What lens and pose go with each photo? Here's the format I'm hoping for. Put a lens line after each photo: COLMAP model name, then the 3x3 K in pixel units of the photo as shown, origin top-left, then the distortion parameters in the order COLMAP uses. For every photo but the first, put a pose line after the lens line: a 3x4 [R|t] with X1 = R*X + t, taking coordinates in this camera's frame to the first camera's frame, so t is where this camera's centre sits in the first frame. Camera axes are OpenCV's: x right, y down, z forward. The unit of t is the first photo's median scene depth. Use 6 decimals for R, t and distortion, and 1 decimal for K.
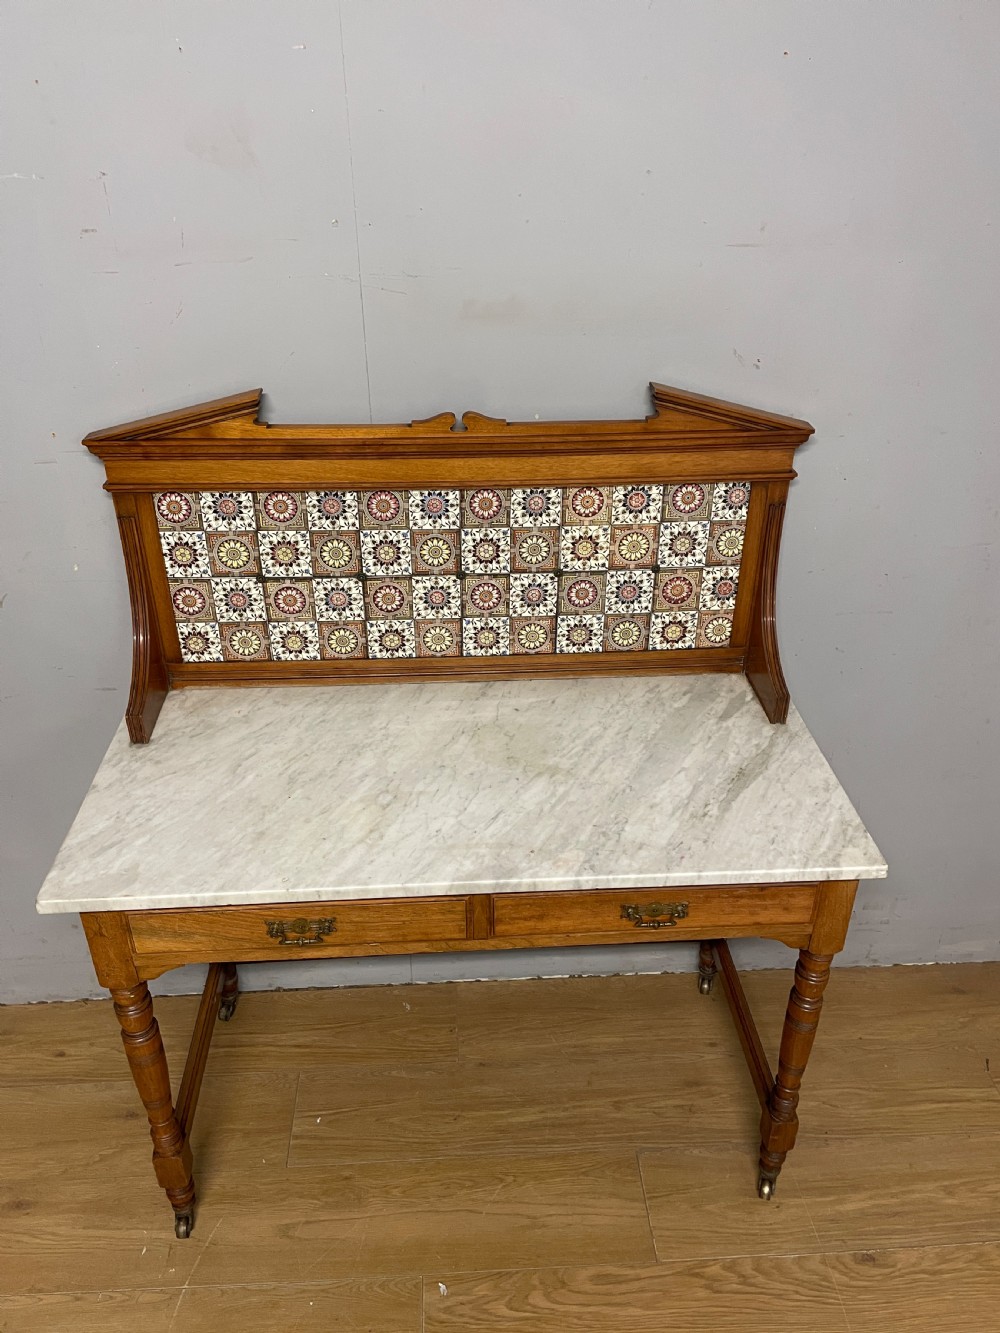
lens RADIAL K [[1010.9, 0, 501.3], [0, 1010.9, 666.4], [0, 0, 1]] dist [0.089505, -0.115357]
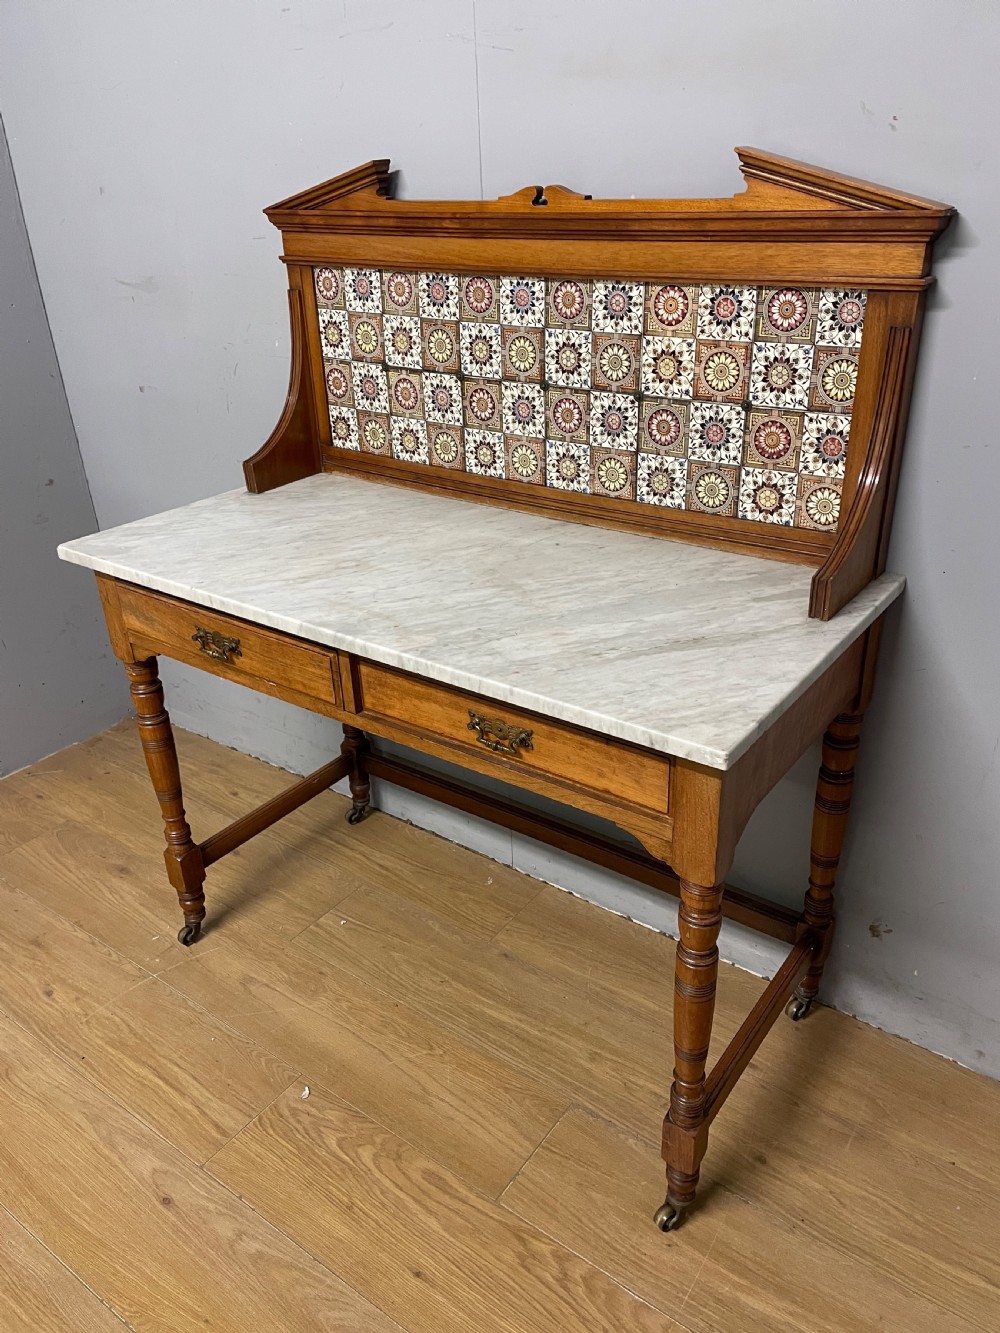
lens RADIAL K [[1010.9, 0, 503.3], [0, 1010.9, 674.8], [0, 0, 1]] dist [0.089505, -0.115357]
pose [[0.769680, 0.266790, -0.580014, 0.540935], [-0.294292, 0.954484, 0.048510, 0.127181], [0.566556, 0.133356, 0.813161, 0.267758]]
